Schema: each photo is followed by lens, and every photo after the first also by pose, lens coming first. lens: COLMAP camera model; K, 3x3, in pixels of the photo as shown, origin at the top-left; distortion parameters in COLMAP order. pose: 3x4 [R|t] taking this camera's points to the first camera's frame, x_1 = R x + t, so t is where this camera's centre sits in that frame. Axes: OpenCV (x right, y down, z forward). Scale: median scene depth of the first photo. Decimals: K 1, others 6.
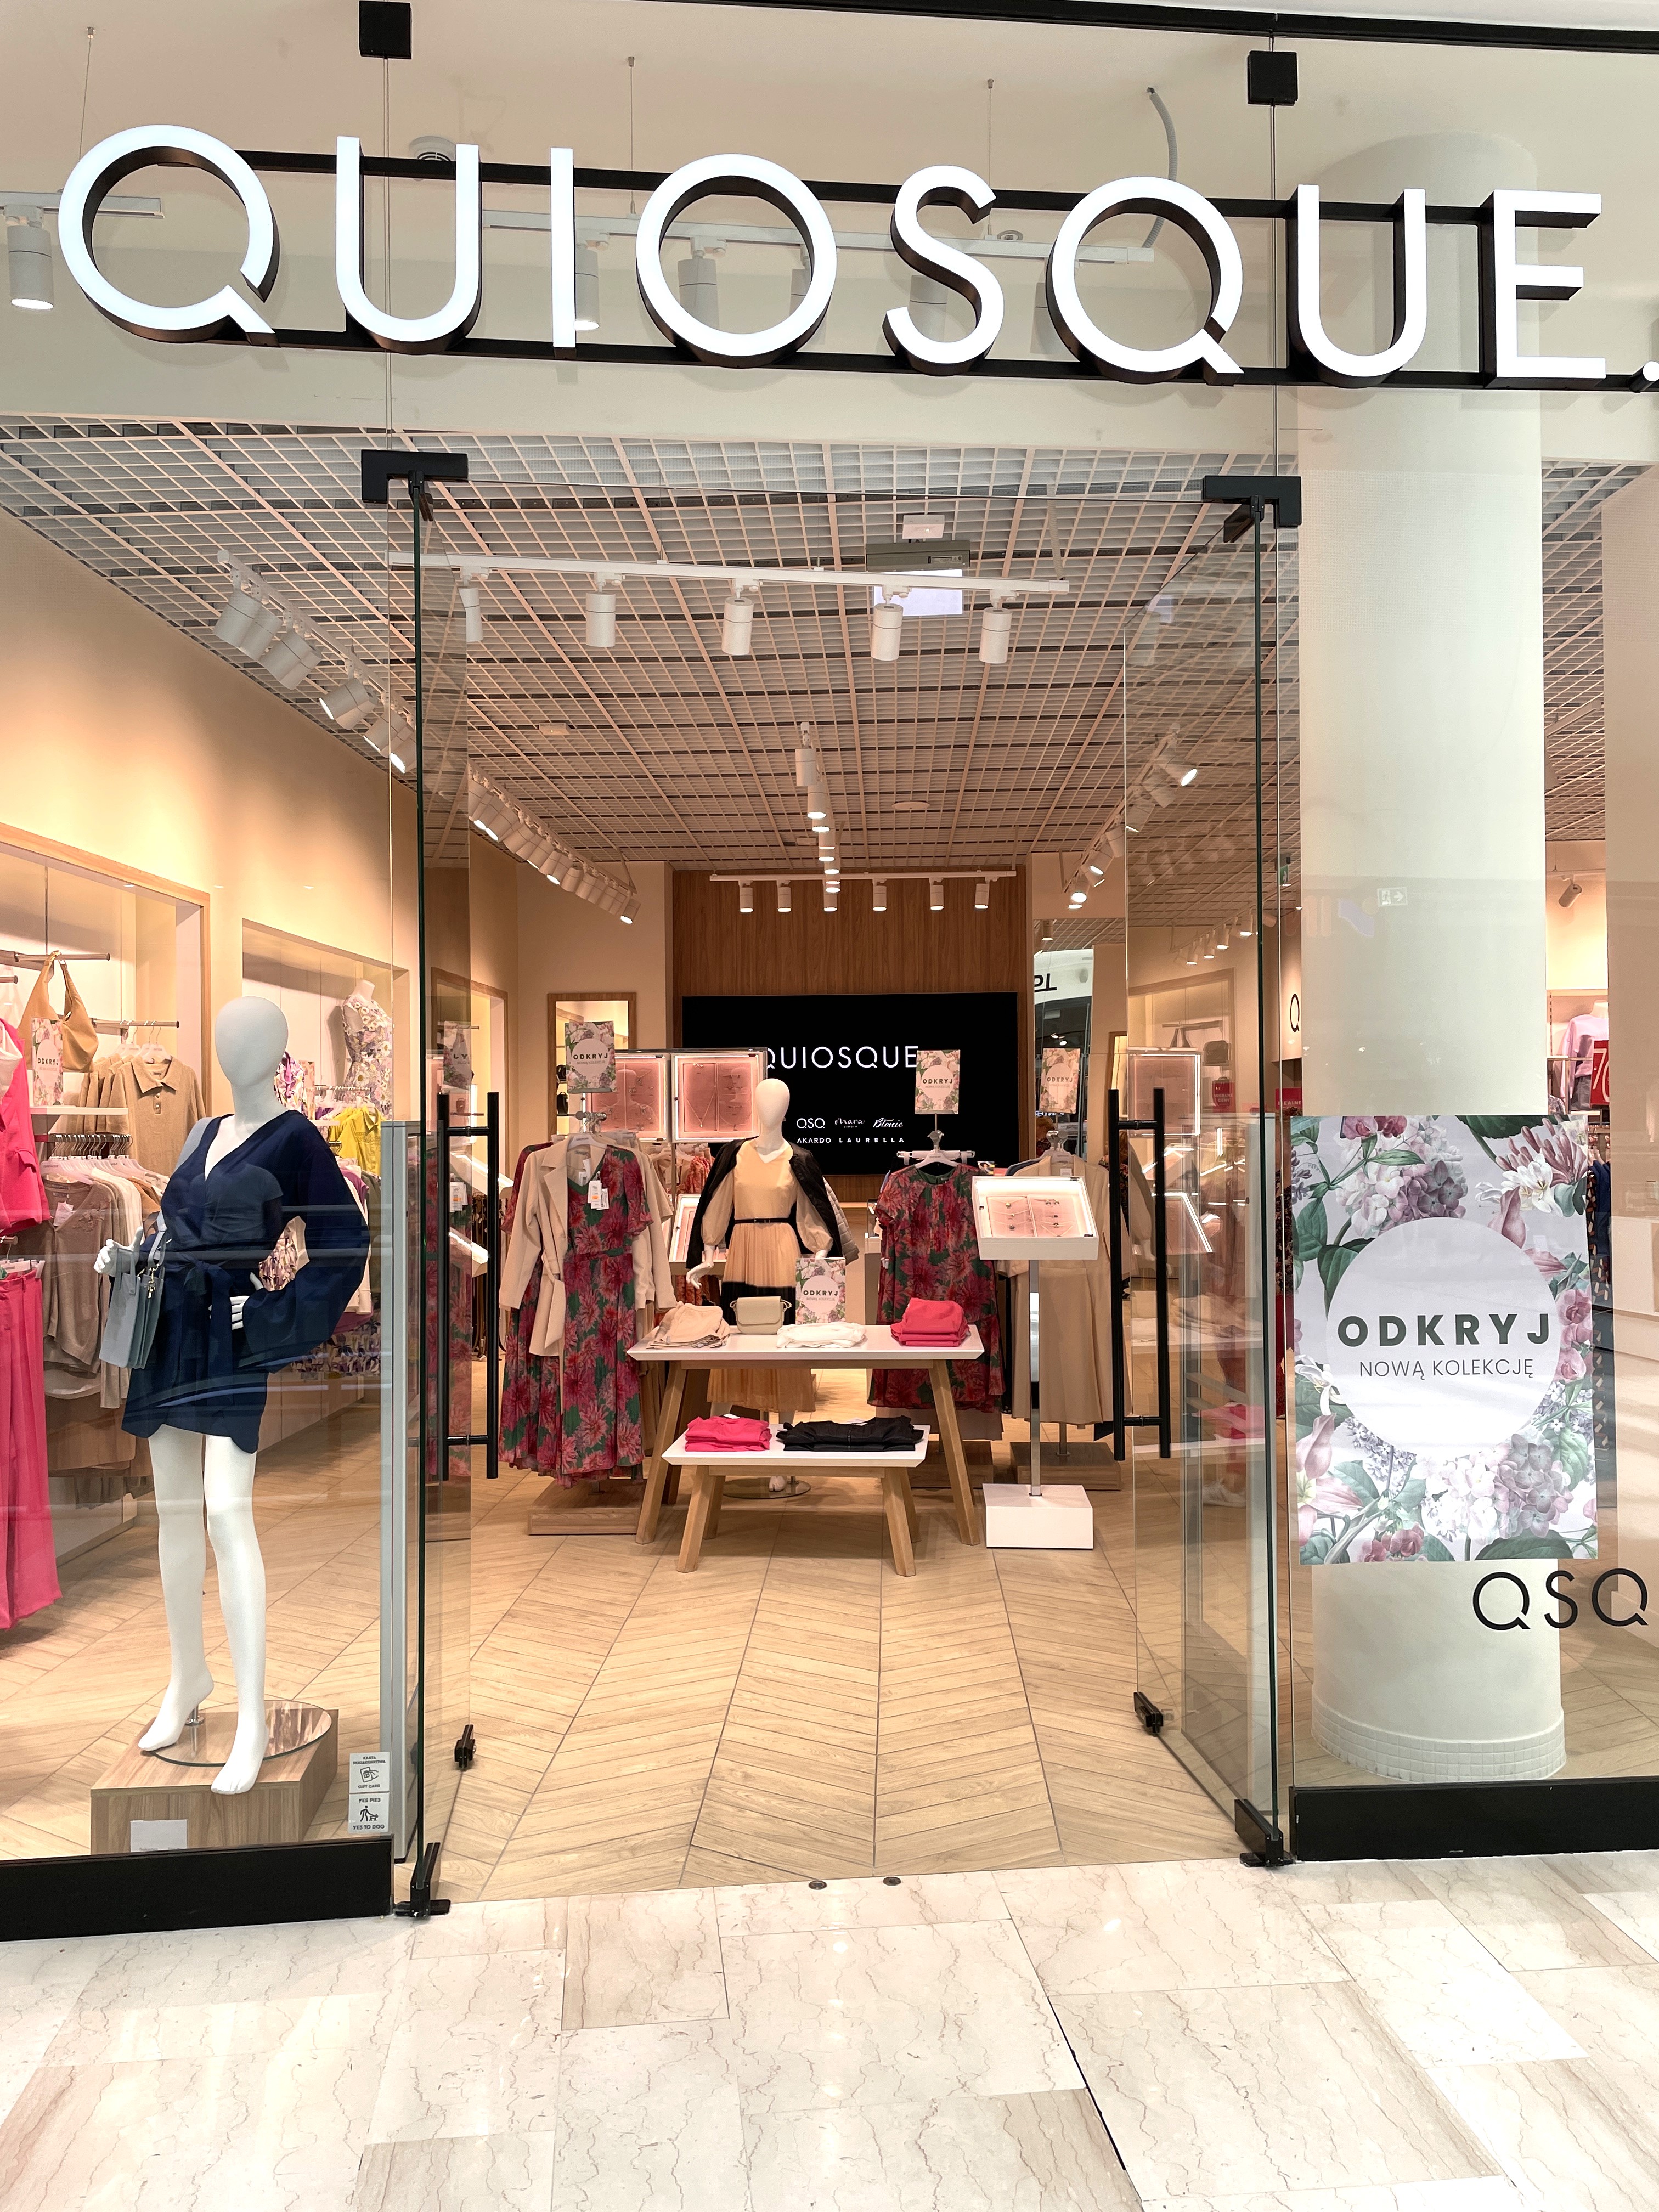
lens RADIAL K [[1681.8, 0, 833.8], [0, 1681.8, 1086.8], [0, 0, 1]] dist [0.075402, -0.100276]
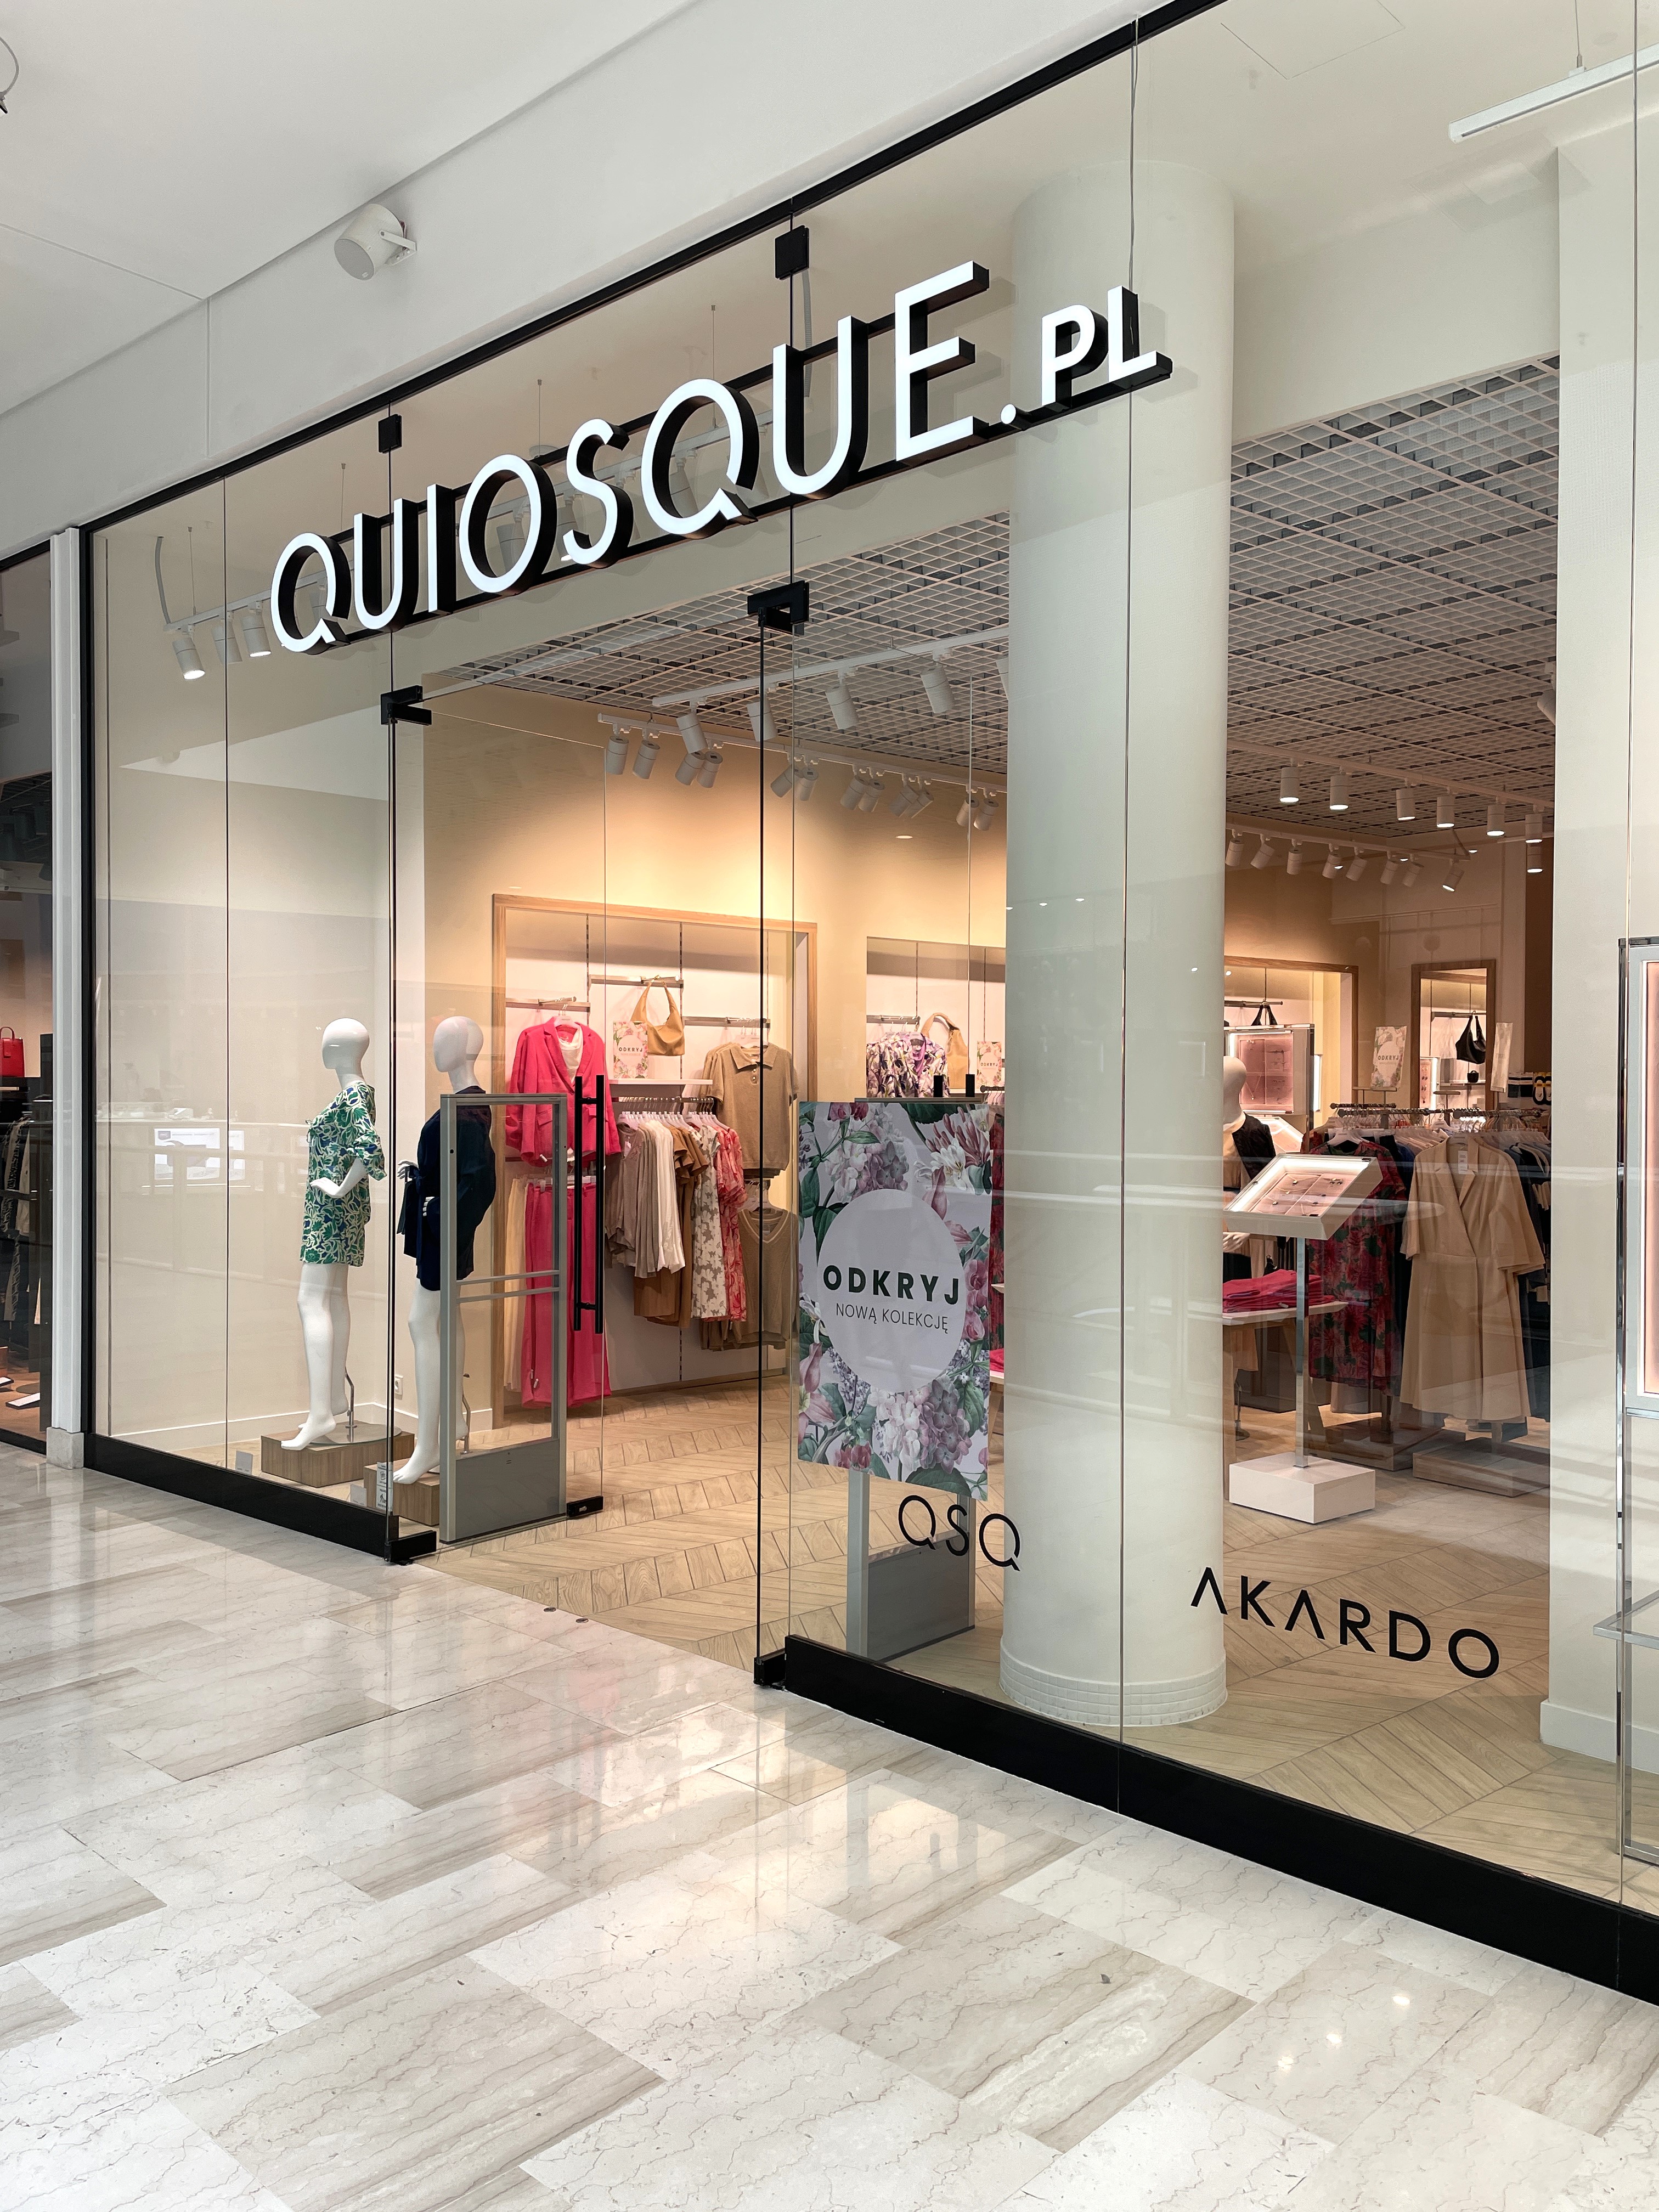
lens RADIAL K [[1681.8, 0, 839.3], [0, 1681.8, 1098.4], [0, 0, 1]] dist [0.075402, -0.100276]
pose [[0.671227, 0.016918, -0.741058, 1.198212], [0.005371, 0.999602, 0.027686, -0.018367], [0.741232, -0.022564, 0.670870, 0.191064]]
